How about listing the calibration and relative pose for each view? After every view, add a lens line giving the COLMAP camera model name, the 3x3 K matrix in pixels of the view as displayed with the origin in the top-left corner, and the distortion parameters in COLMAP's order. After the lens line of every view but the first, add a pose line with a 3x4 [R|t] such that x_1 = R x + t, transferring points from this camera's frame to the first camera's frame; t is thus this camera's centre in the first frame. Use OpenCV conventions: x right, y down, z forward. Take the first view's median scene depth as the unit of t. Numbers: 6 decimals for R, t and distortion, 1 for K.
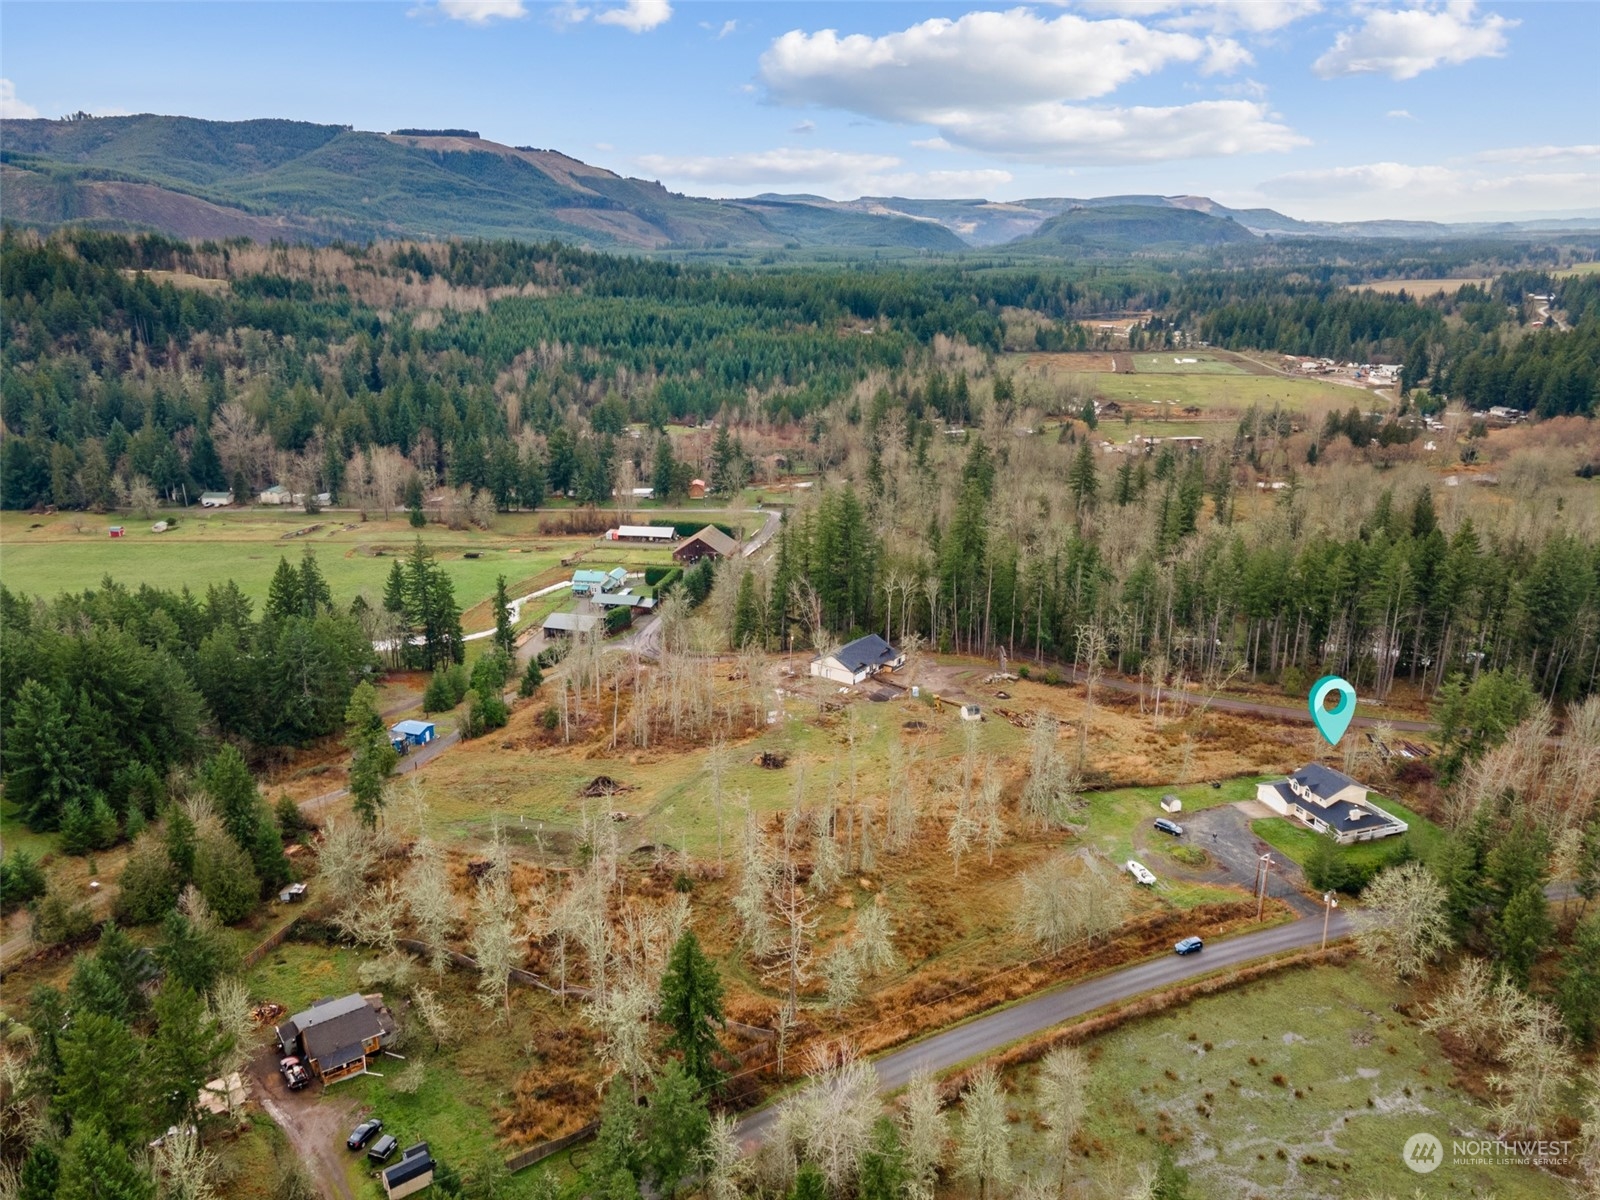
lens RADIAL K [[1169.2, 0, 799.3], [0, 1169.2, 595.1], [0, 0, 1]] dist [0.016946, 0.055039]
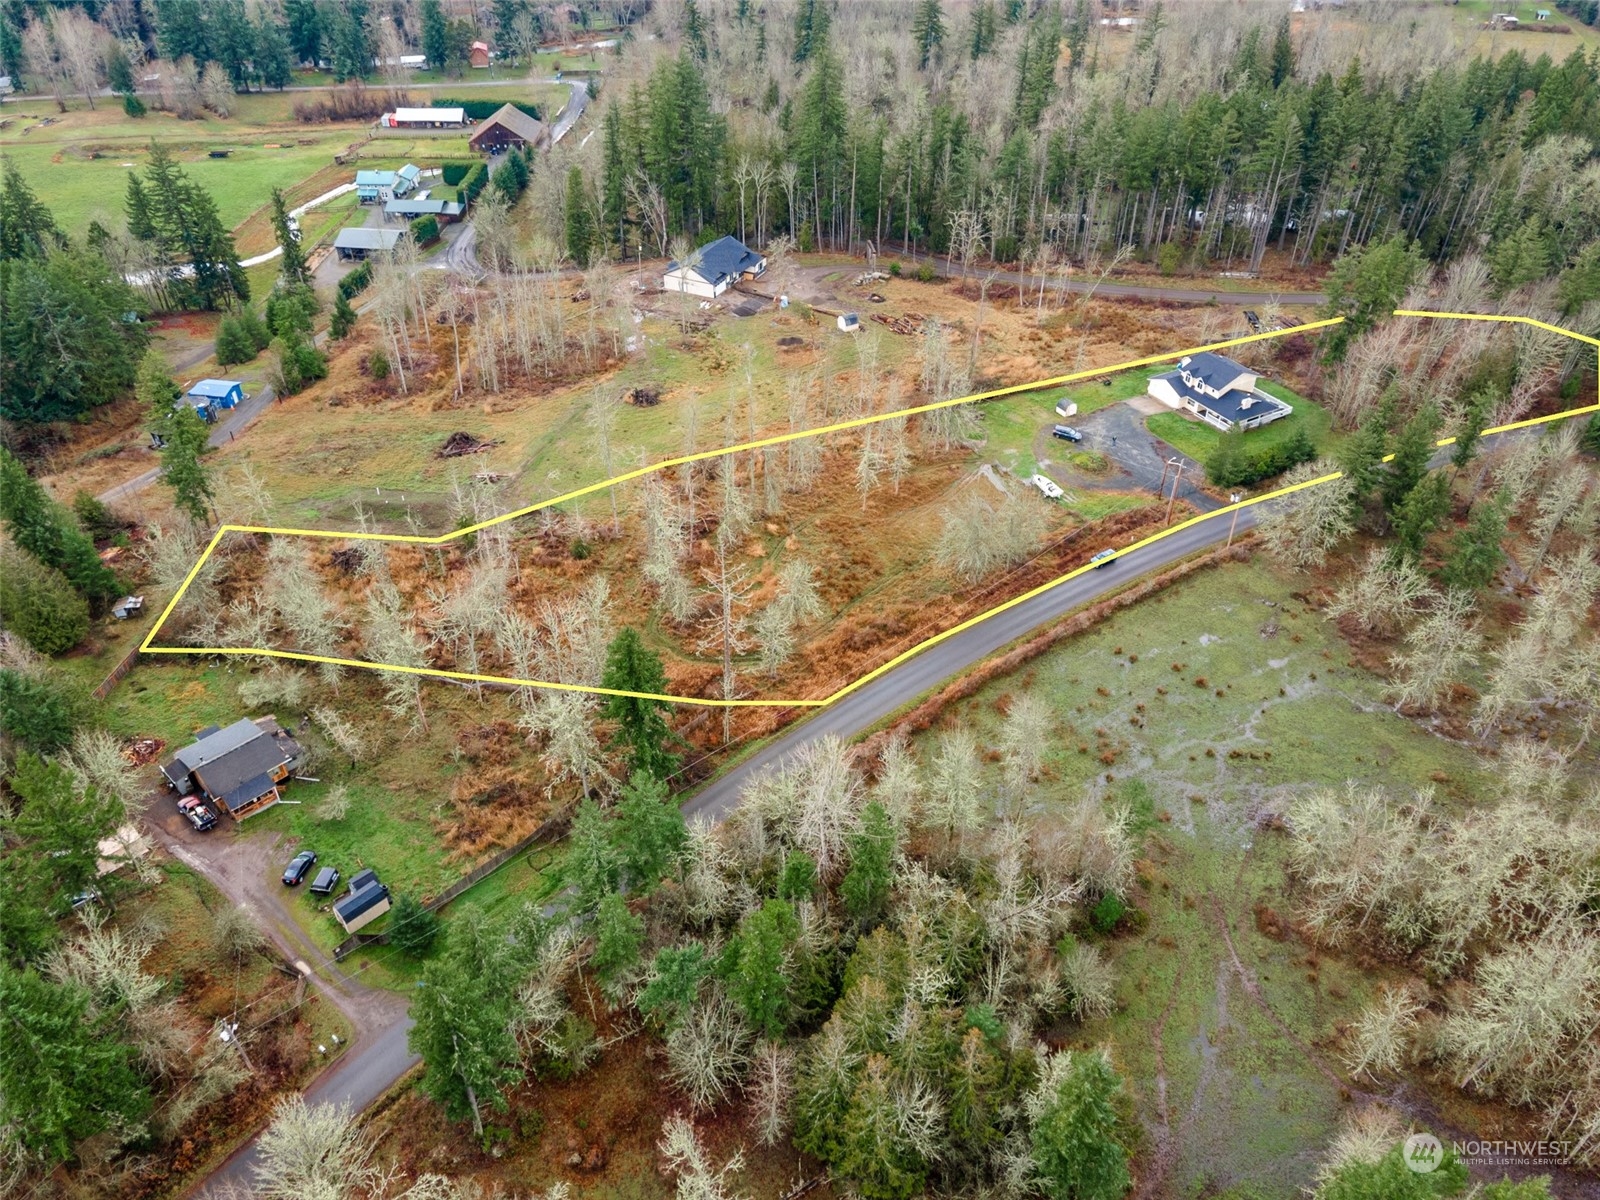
lens RADIAL K [[1169.2, 0, 799.3], [0, 1169.2, 595.1], [0, 0, 1]] dist [0.016946, 0.055039]
pose [[0.984167, -0.108666, 0.140027, -0.048558], [0.053514, 0.935323, 0.349723, -0.025390], [-0.168974, -0.336692, 0.926329, 0.084354]]
